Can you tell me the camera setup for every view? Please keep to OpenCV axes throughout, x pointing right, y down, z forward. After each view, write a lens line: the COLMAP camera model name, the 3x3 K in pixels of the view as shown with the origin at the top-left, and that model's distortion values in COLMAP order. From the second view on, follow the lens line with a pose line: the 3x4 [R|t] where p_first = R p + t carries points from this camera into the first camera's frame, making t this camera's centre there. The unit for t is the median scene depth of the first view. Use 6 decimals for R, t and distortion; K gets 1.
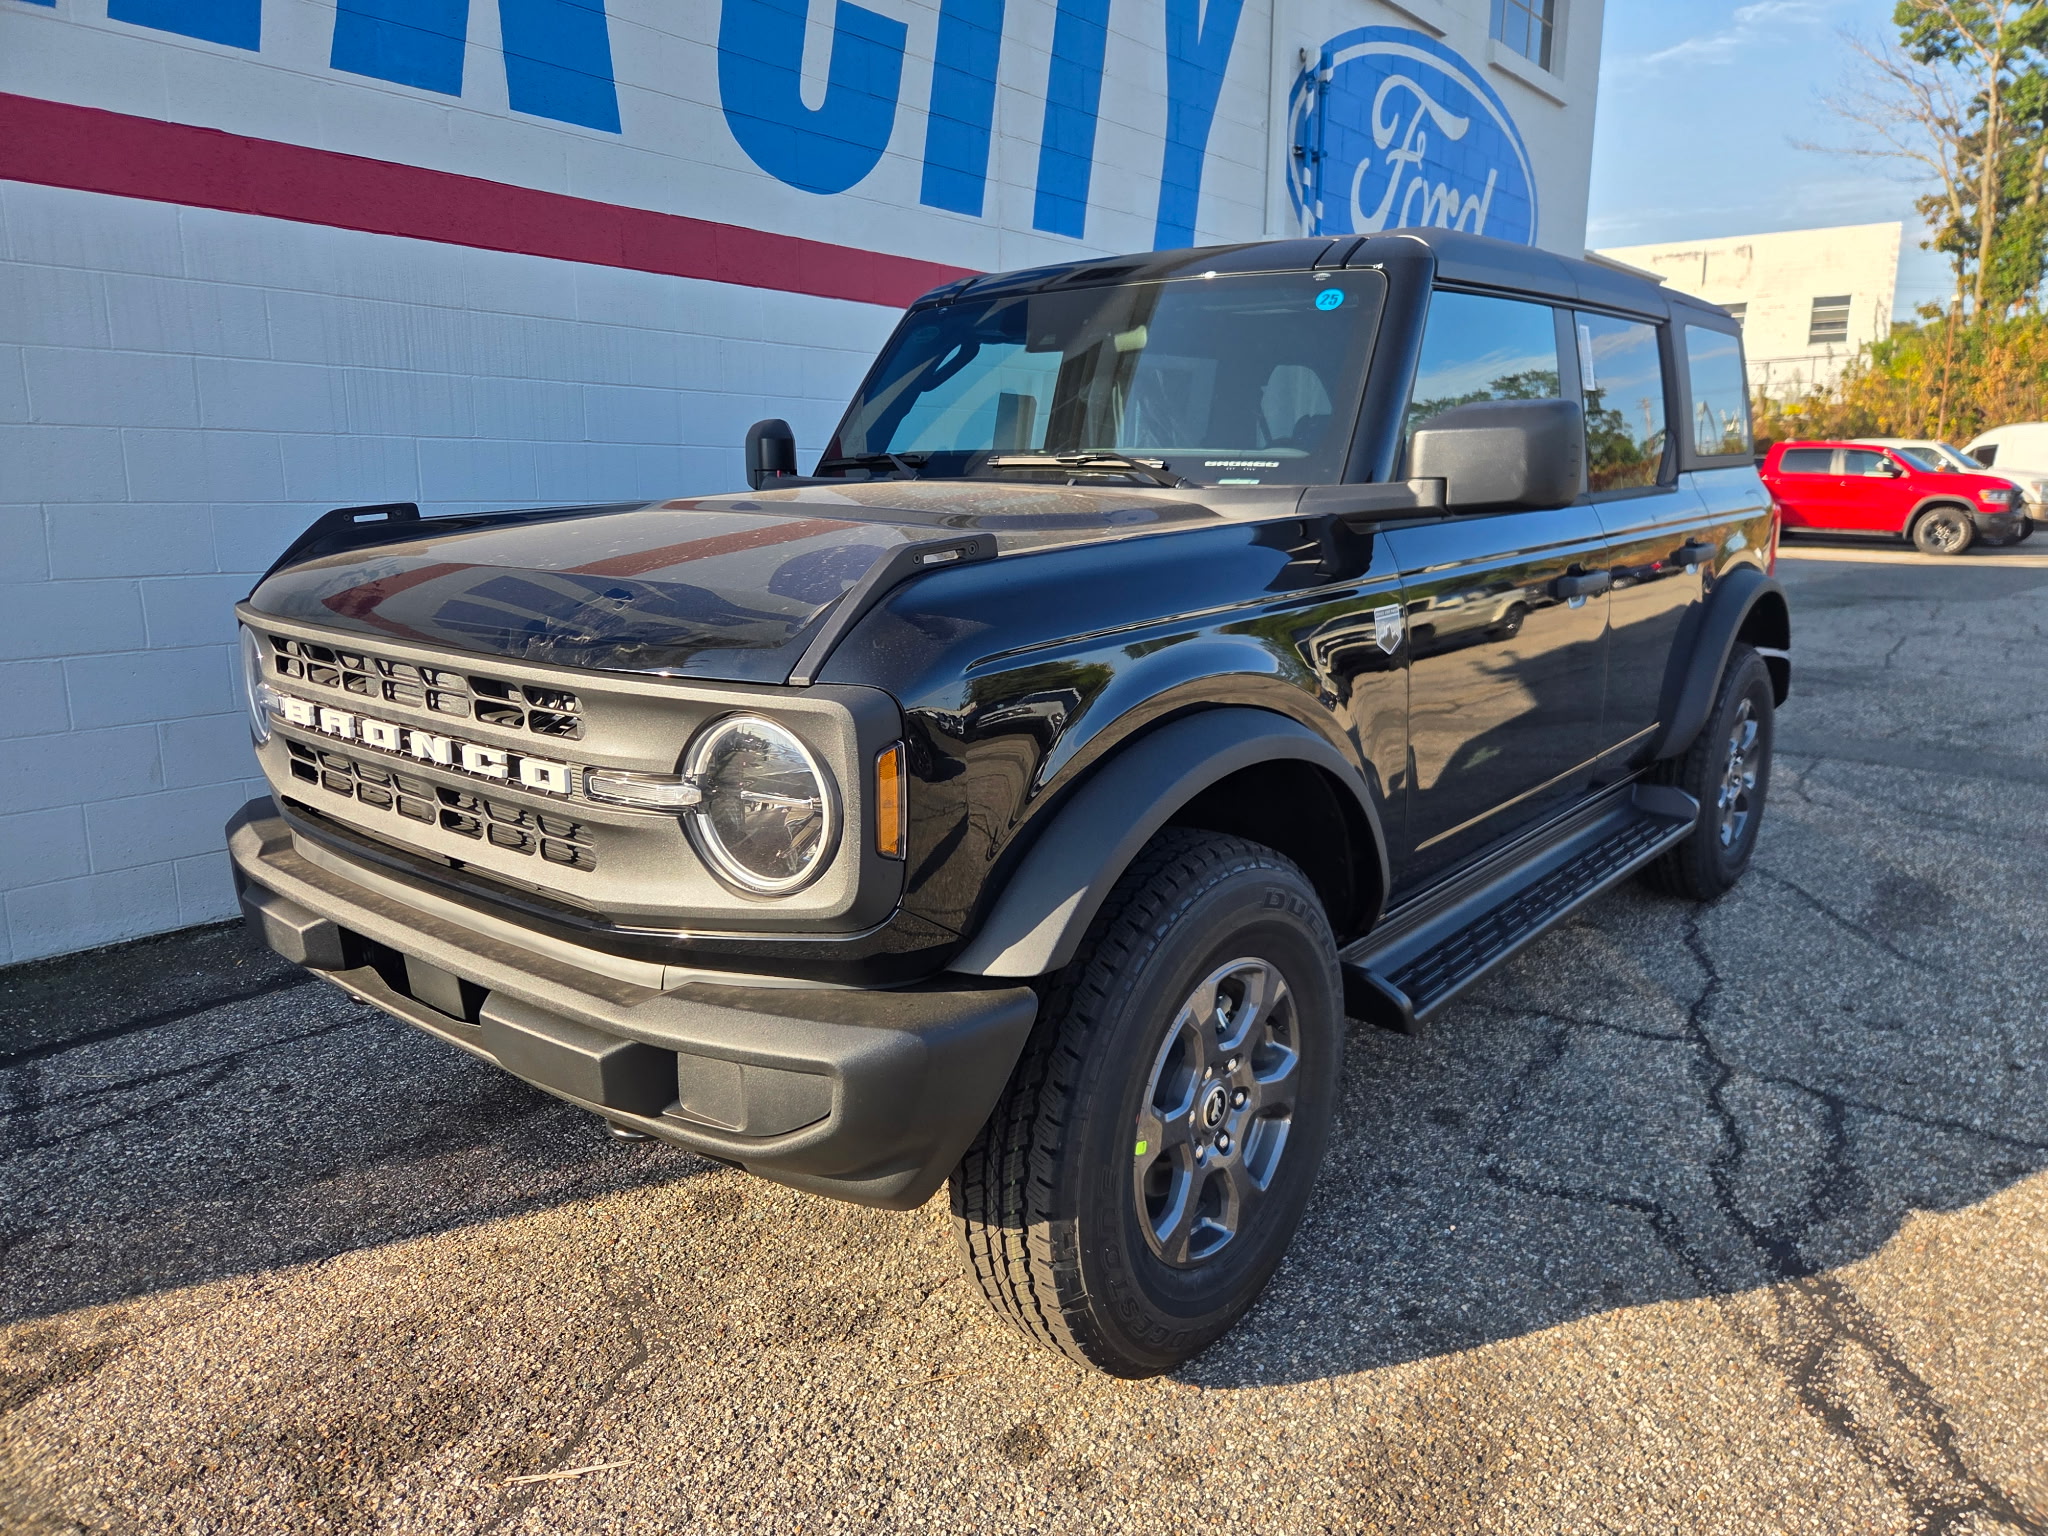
lens RADIAL K [[1427.2, 0, 1022.6], [0, 1427.2, 712.2], [0, 0, 1]] dist [0.012841, -0.025501]
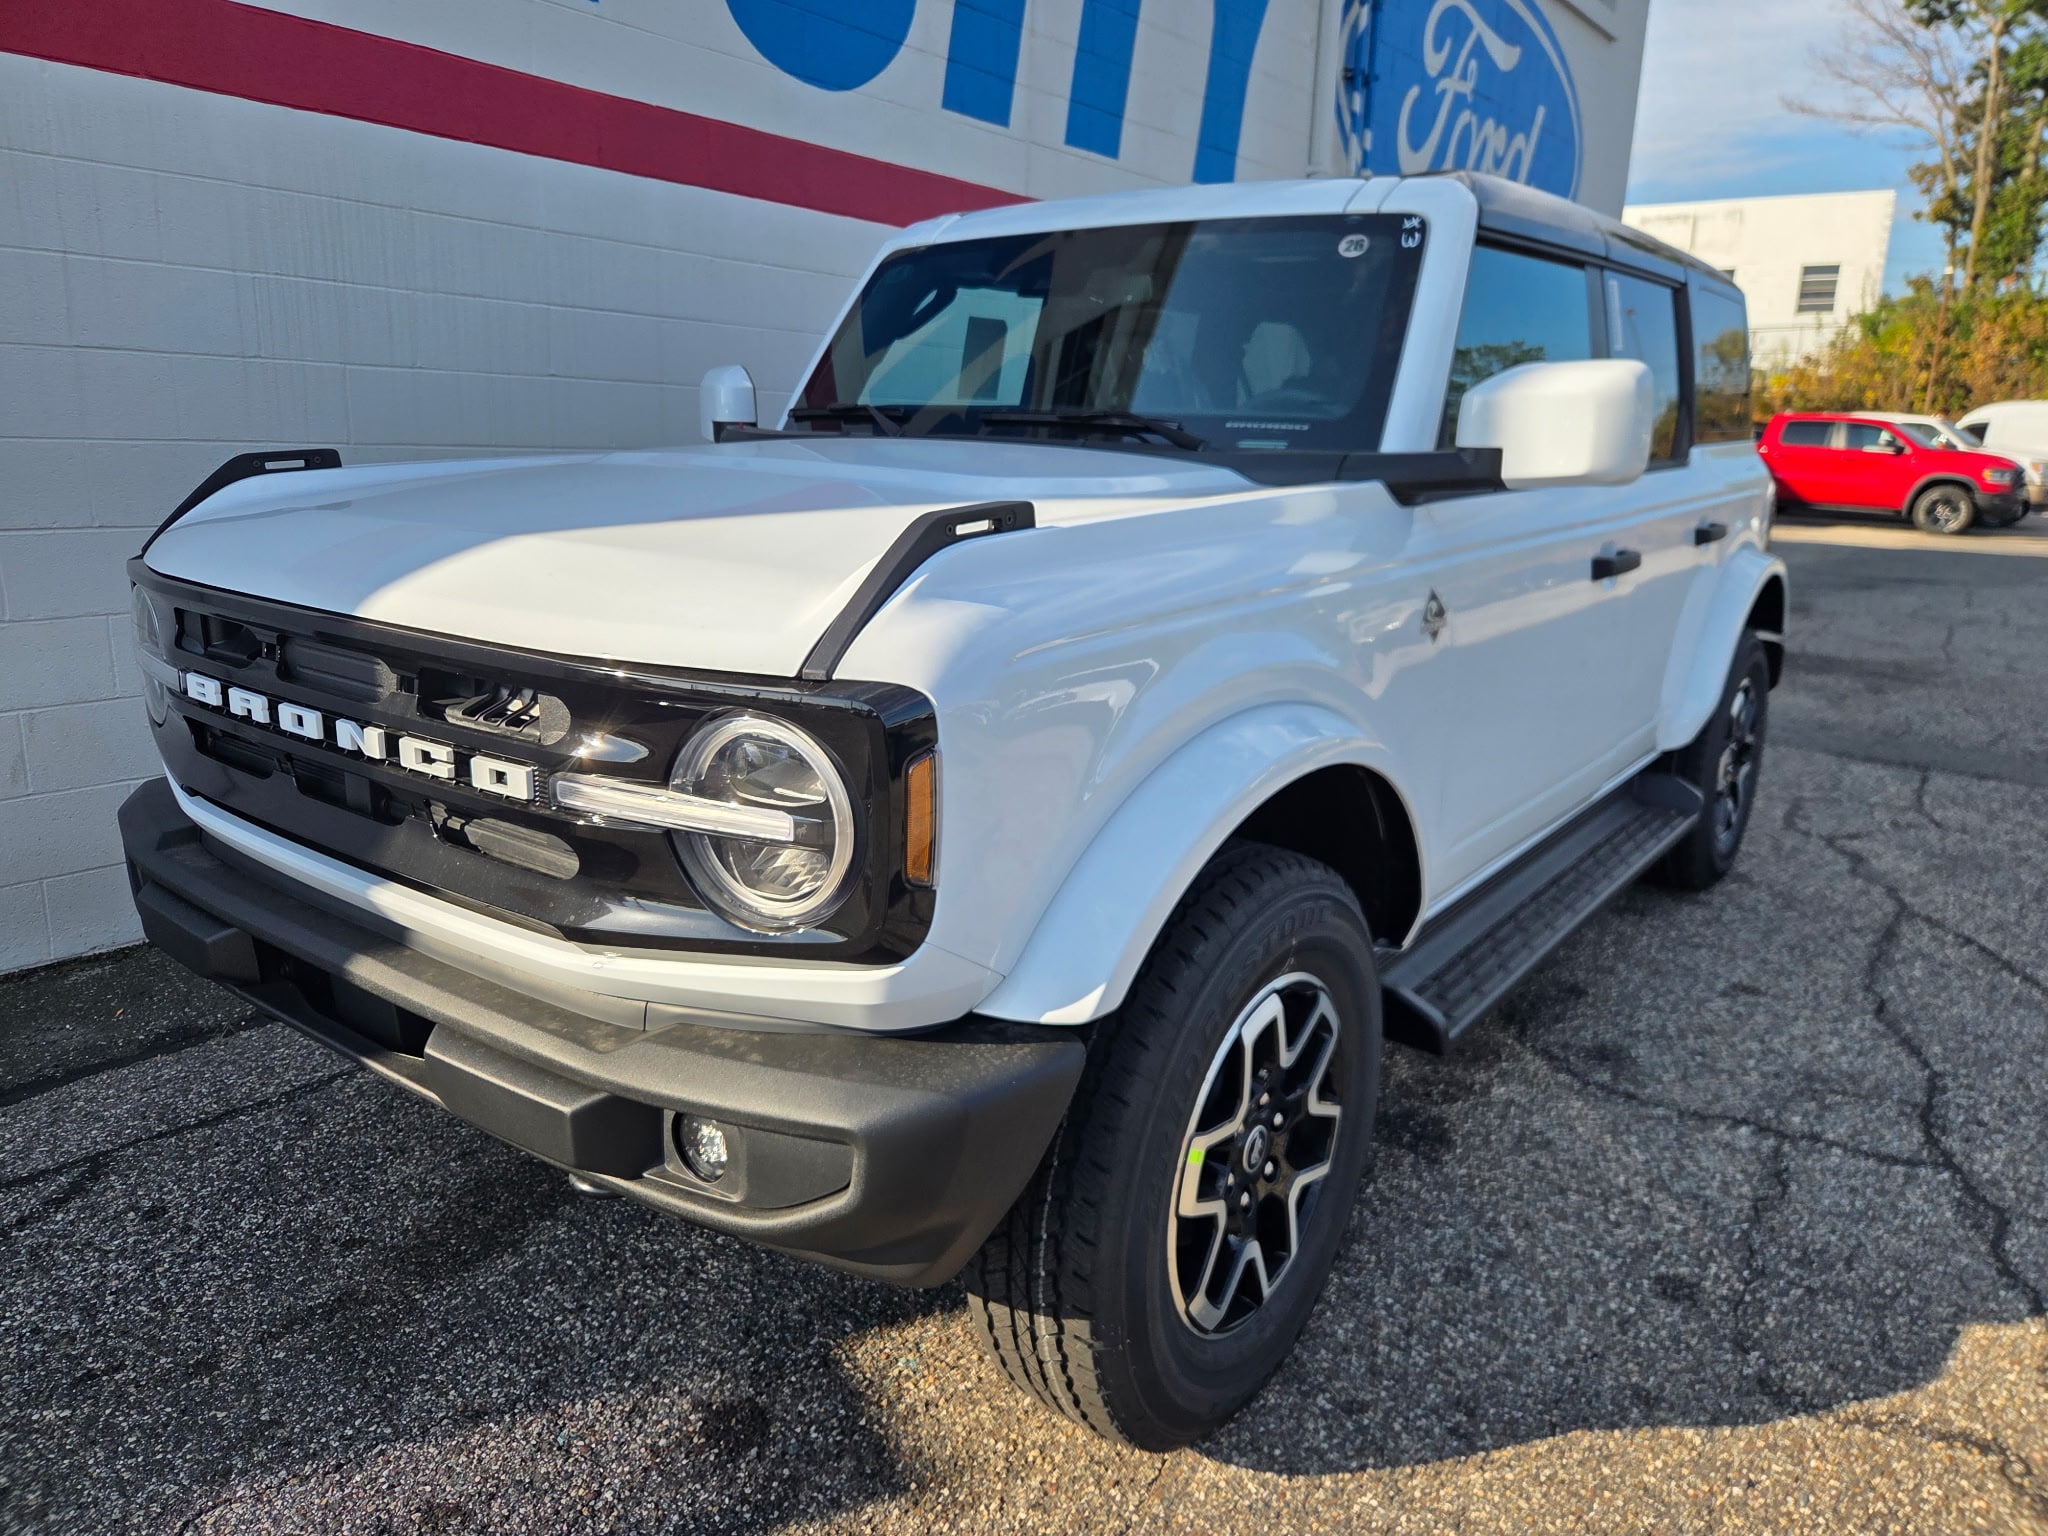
lens RADIAL K [[1427.2, 0, 1036.5], [0, 1427.2, 760.3], [0, 0, 1]] dist [0.012841, -0.025501]
pose [[0.999215, 0.018113, 0.035238, -0.036177], [-0.020337, 0.997755, 0.063812, -0.019728], [-0.034004, -0.064479, 0.997340, 0.113126]]
